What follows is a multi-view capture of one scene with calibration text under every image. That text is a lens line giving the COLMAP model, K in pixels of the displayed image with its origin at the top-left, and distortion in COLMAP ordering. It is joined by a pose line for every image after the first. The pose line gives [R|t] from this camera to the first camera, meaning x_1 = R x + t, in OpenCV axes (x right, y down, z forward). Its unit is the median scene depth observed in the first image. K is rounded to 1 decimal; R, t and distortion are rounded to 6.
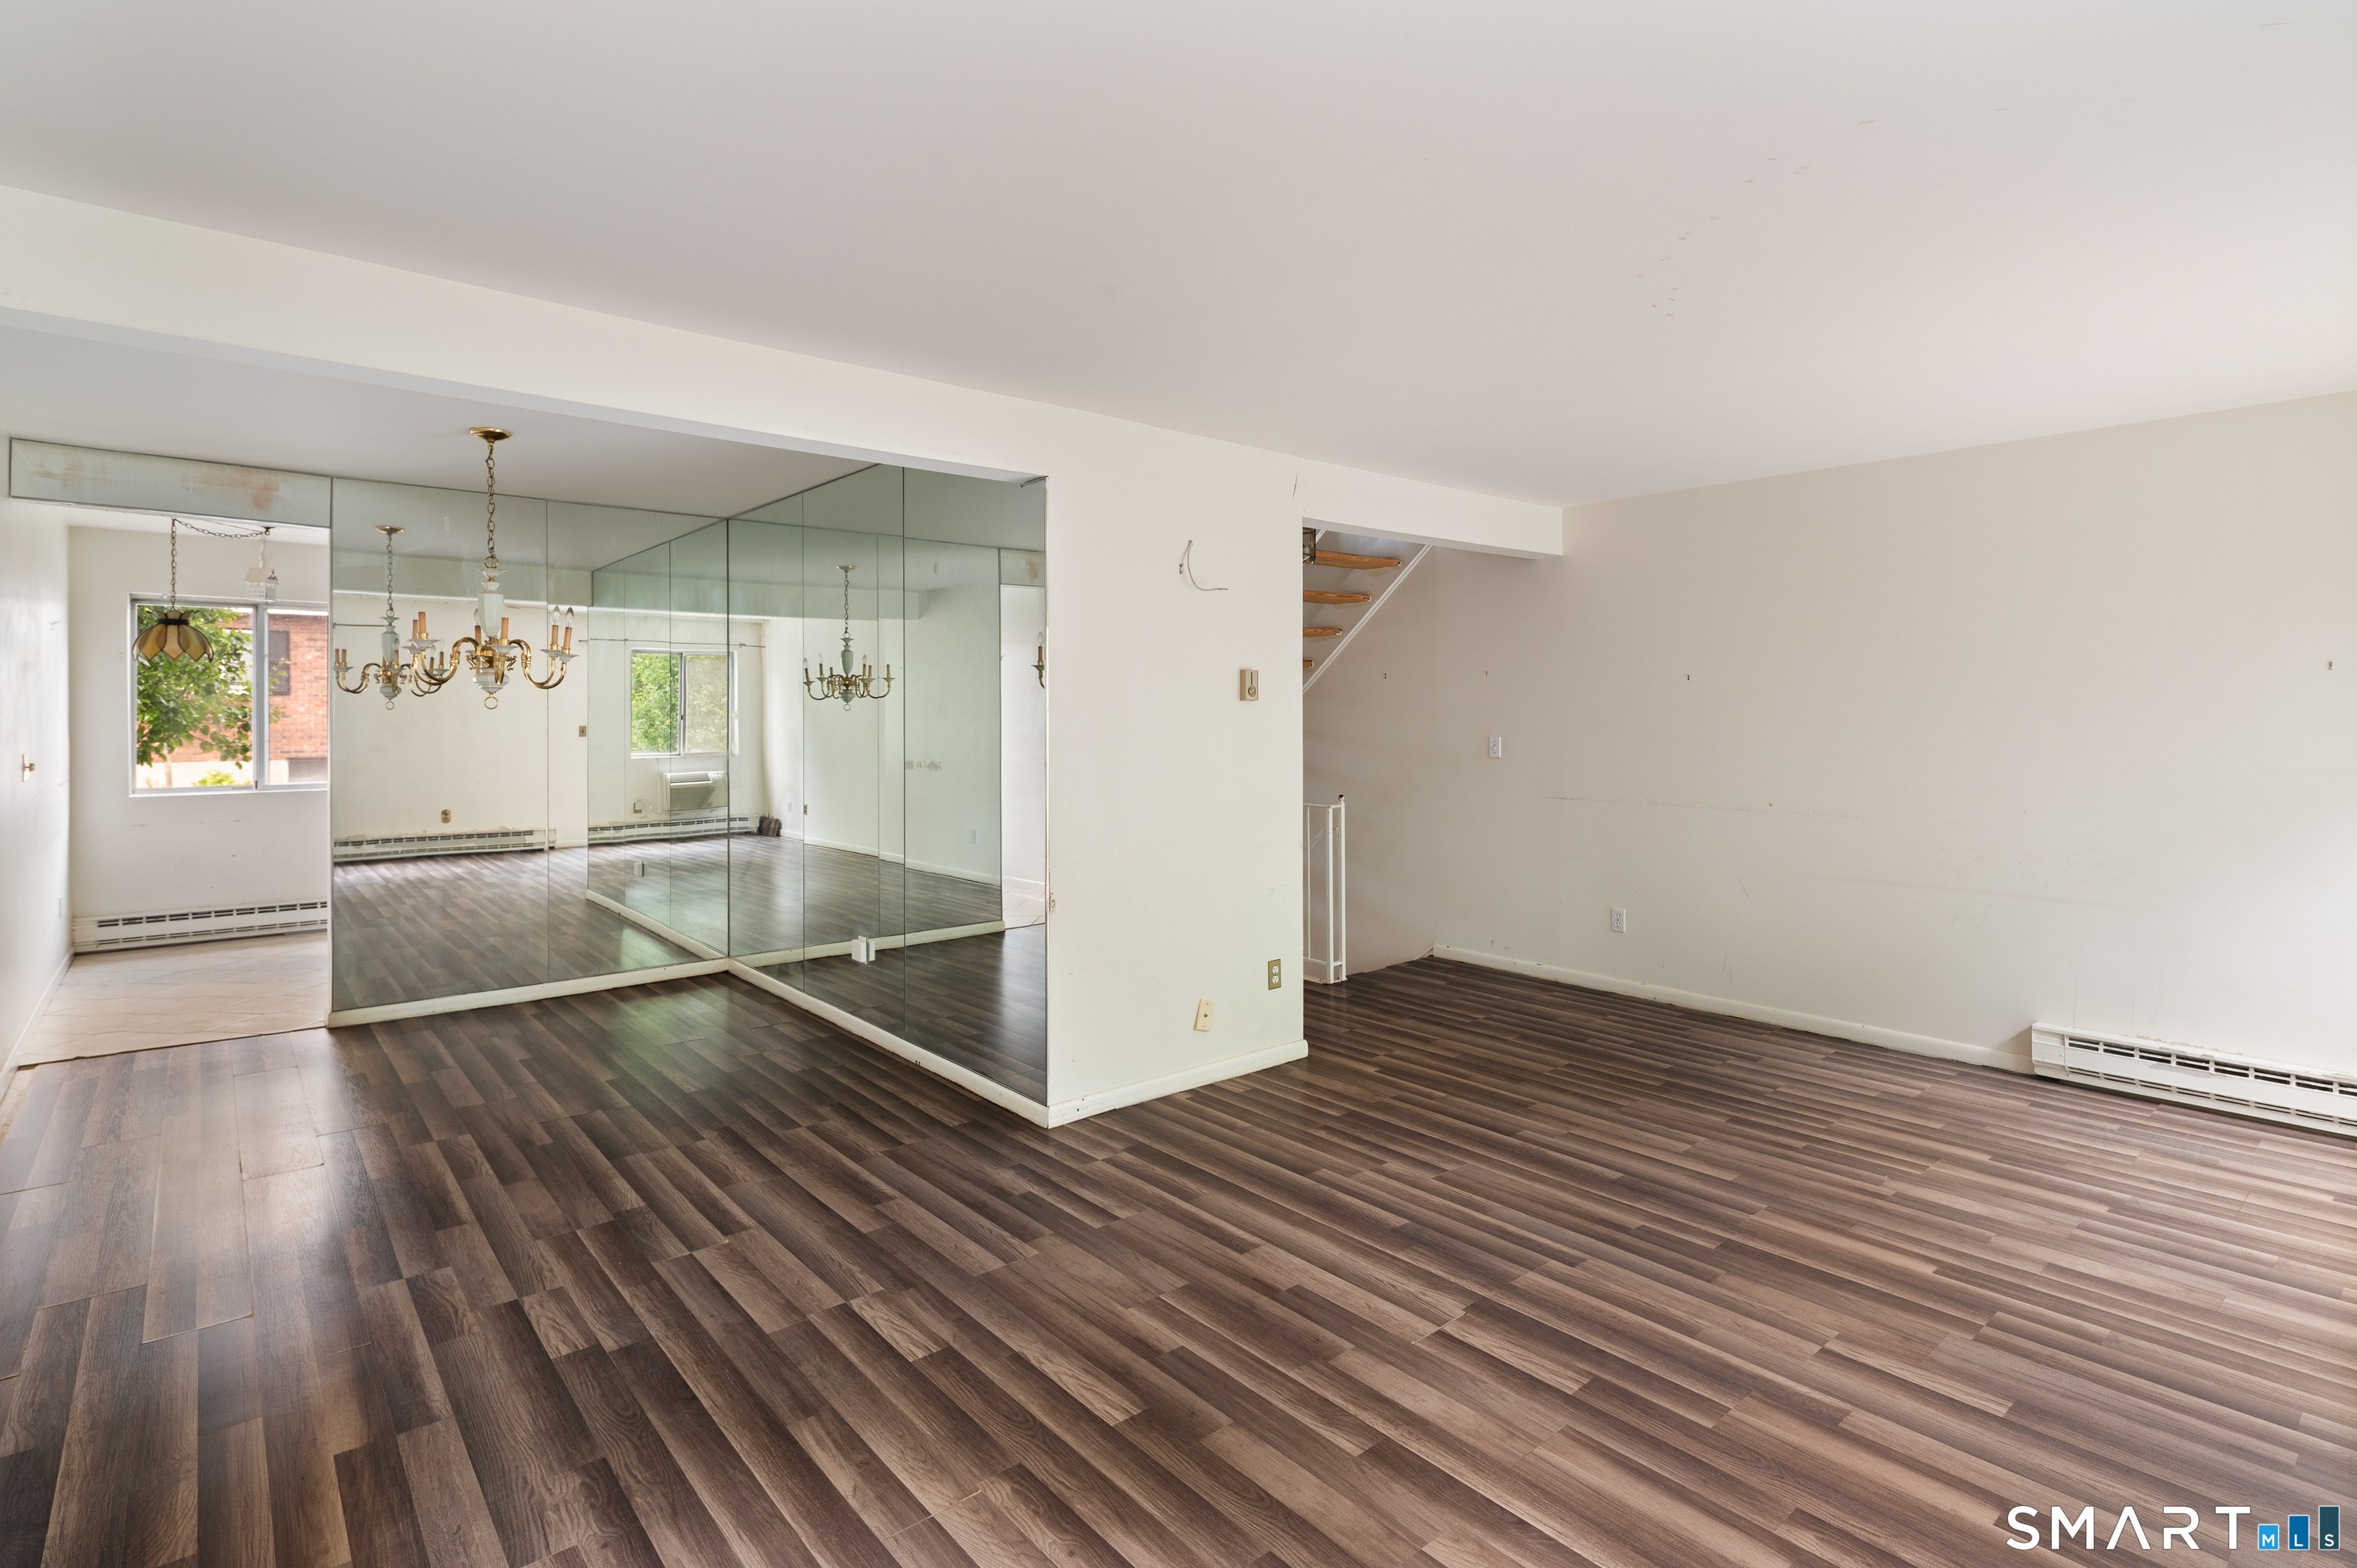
lens RADIAL K [[1164.0, 0, 1187.4], [0, 1164.0, 680.5], [0, 0, 1]] dist [0.002602, -0.001399]
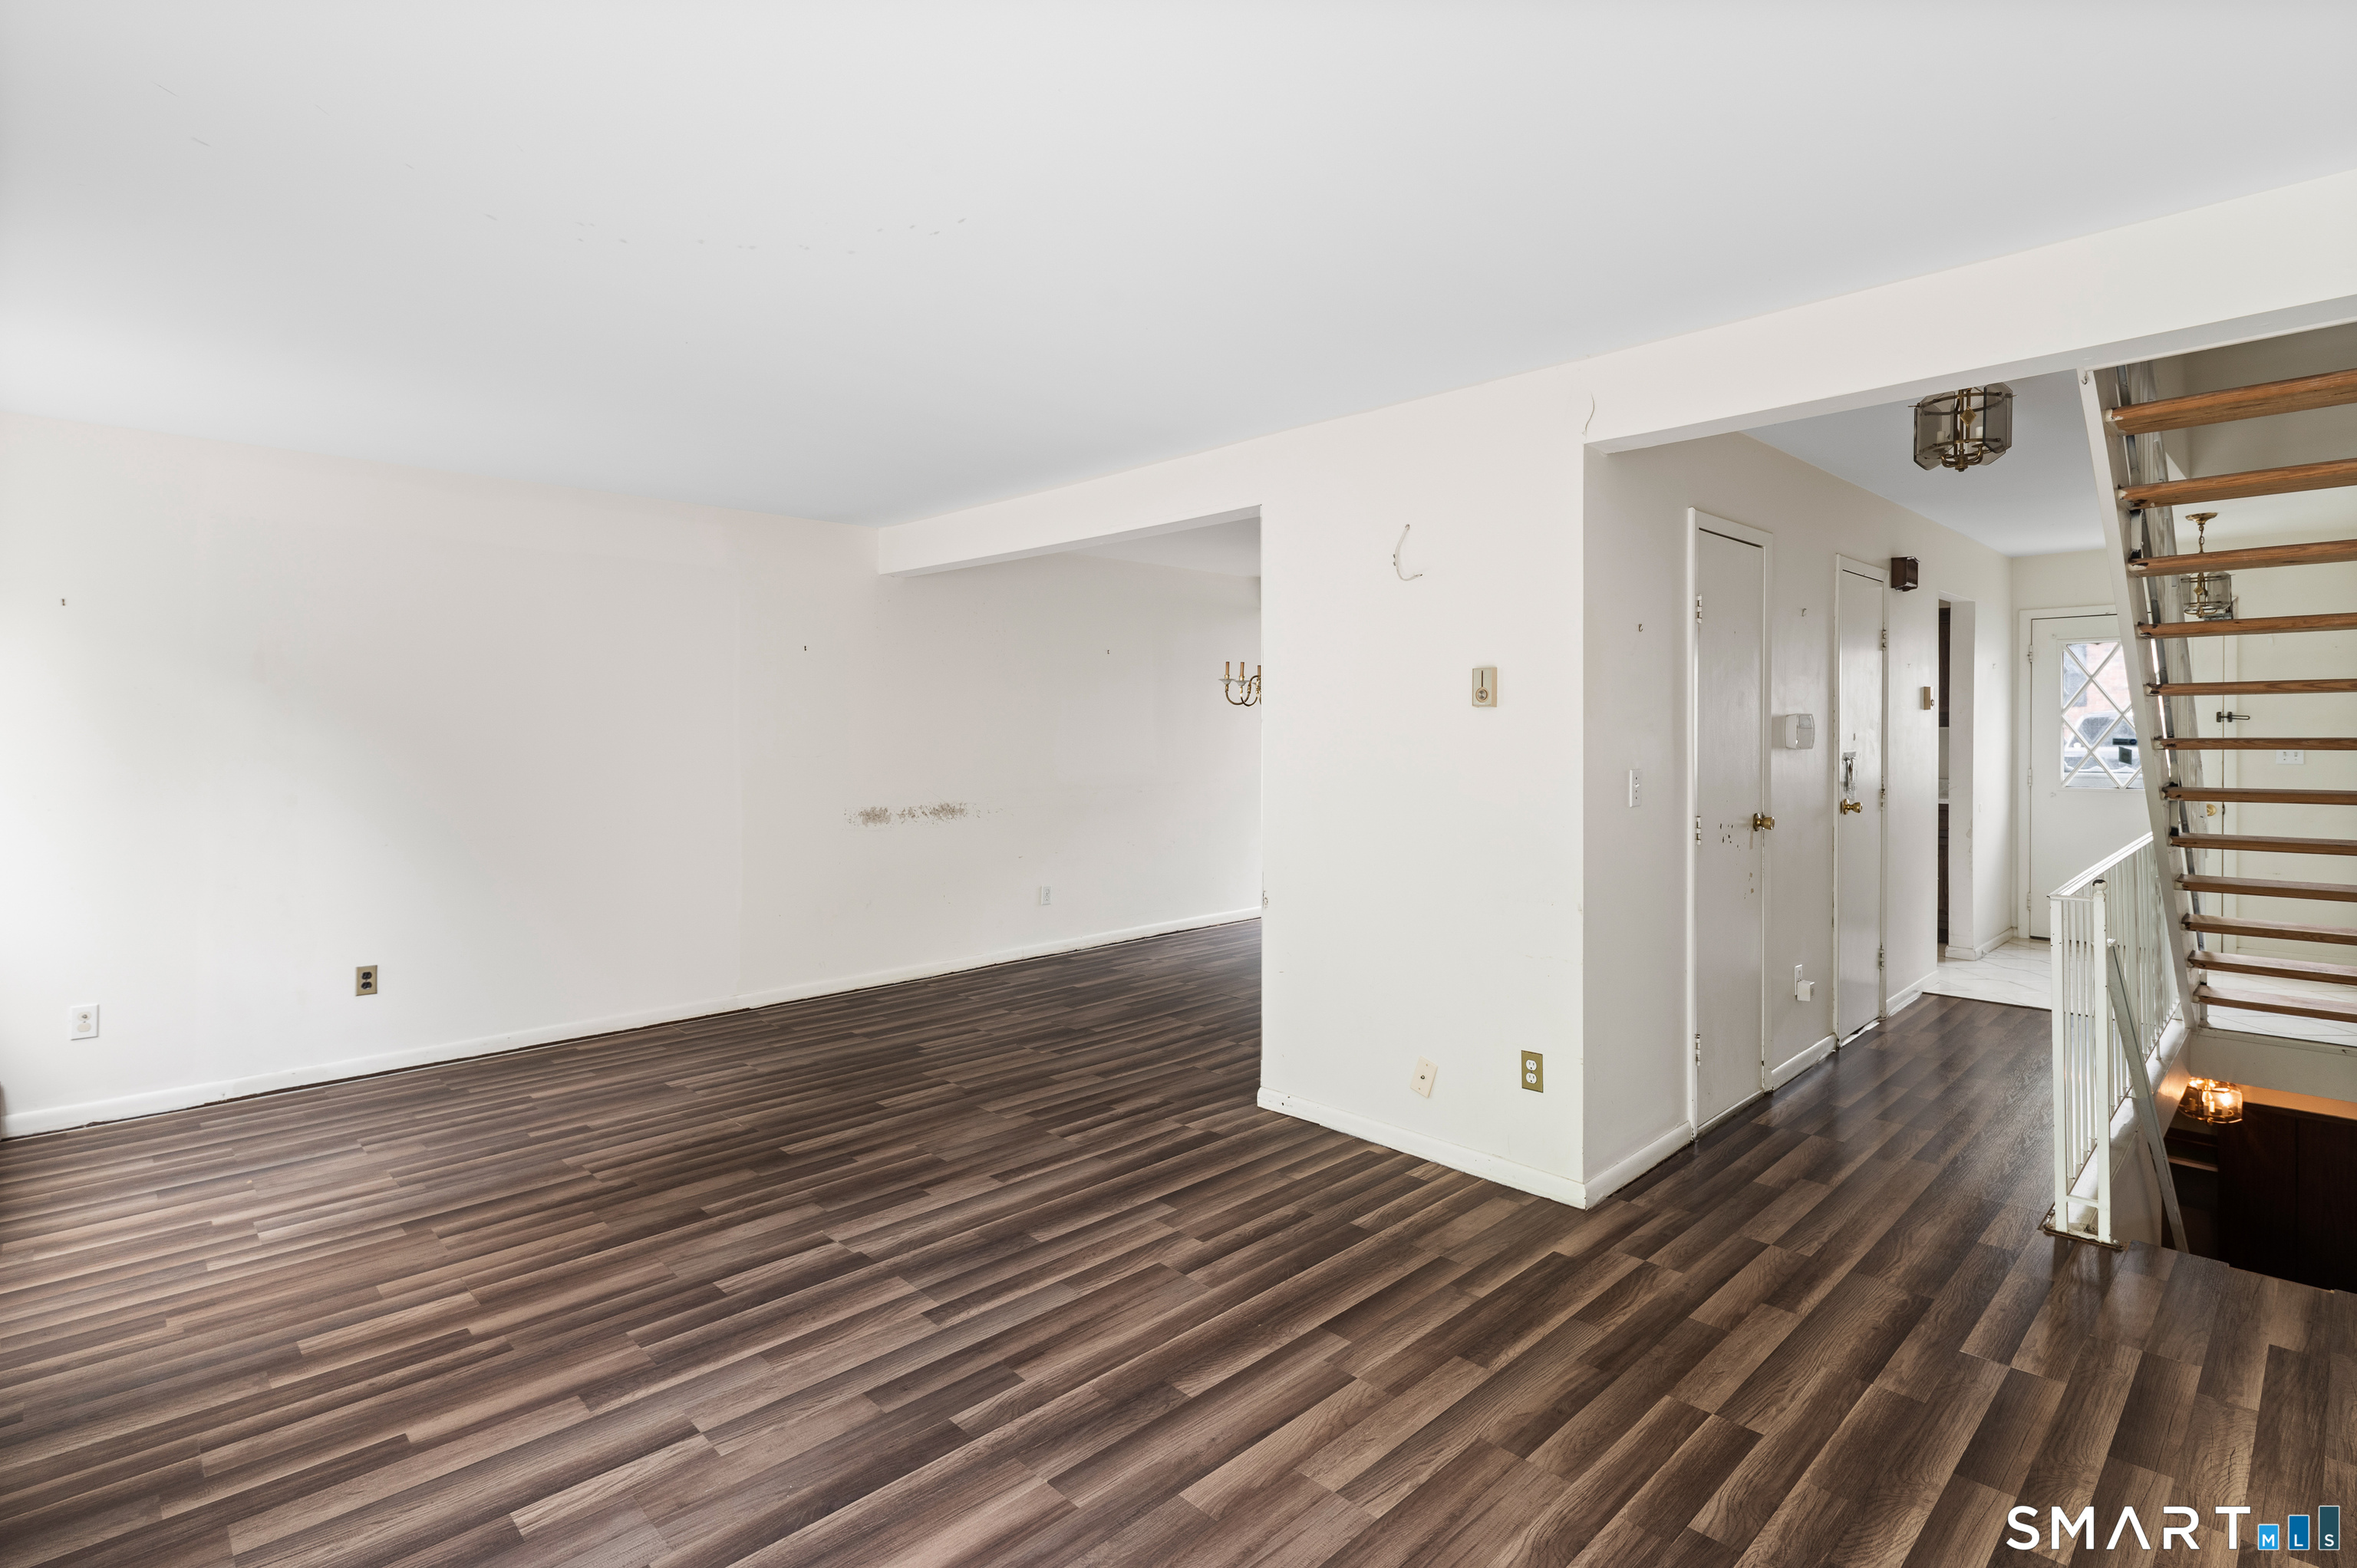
lens RADIAL K [[1122.5, 0, 1132.8], [0, 1122.5, 732.6], [0, 0, 1]] dist [0.001436, 0.000485]
pose [[0.049213, 0.004944, -0.998776, 1.147062], [0.030074, 0.999527, 0.006429, 0.034635], [0.998335, -0.030353, 0.049041, 1.056834]]
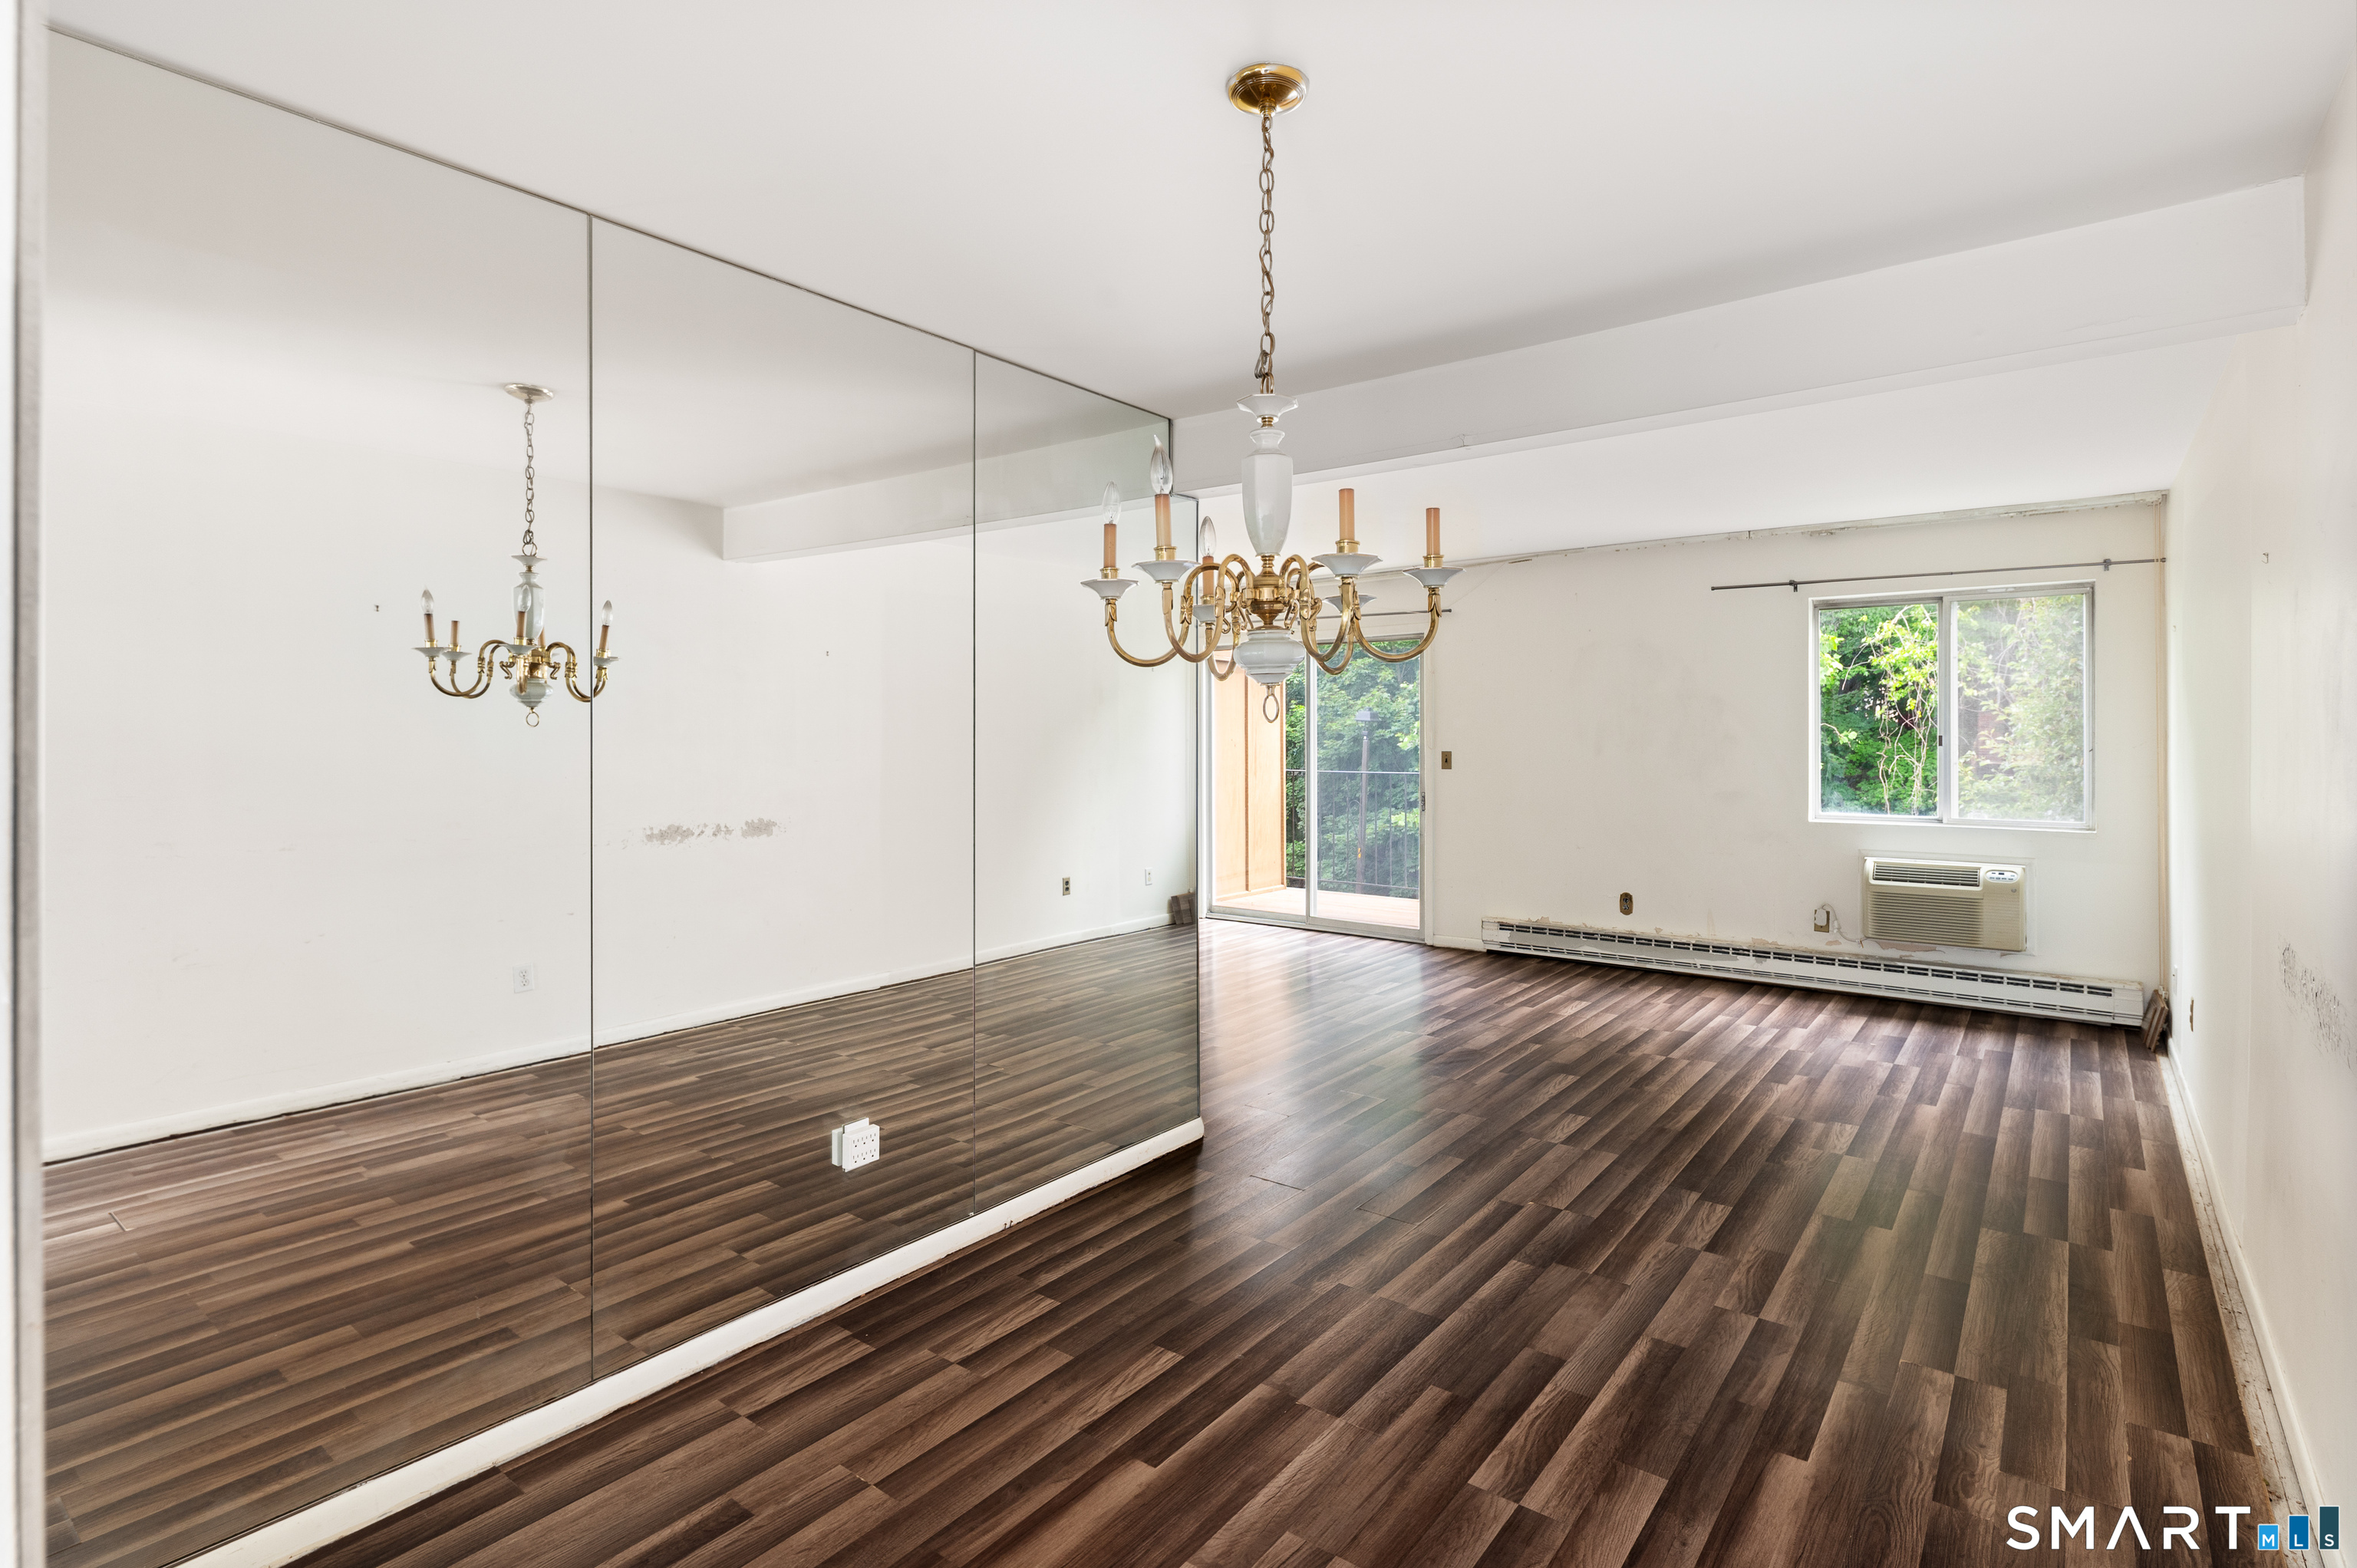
lens RADIAL K [[1164.0, 0, 1187.4], [0, 1164.0, 680.5], [0, 0, 1]] dist [0.002602, -0.001399]
pose [[-0.219876, 0.045753, 0.974454, -1.424584], [-0.026274, 0.998259, -0.052799, 0.049820], [-0.975174, -0.037212, -0.218291, 1.574183]]
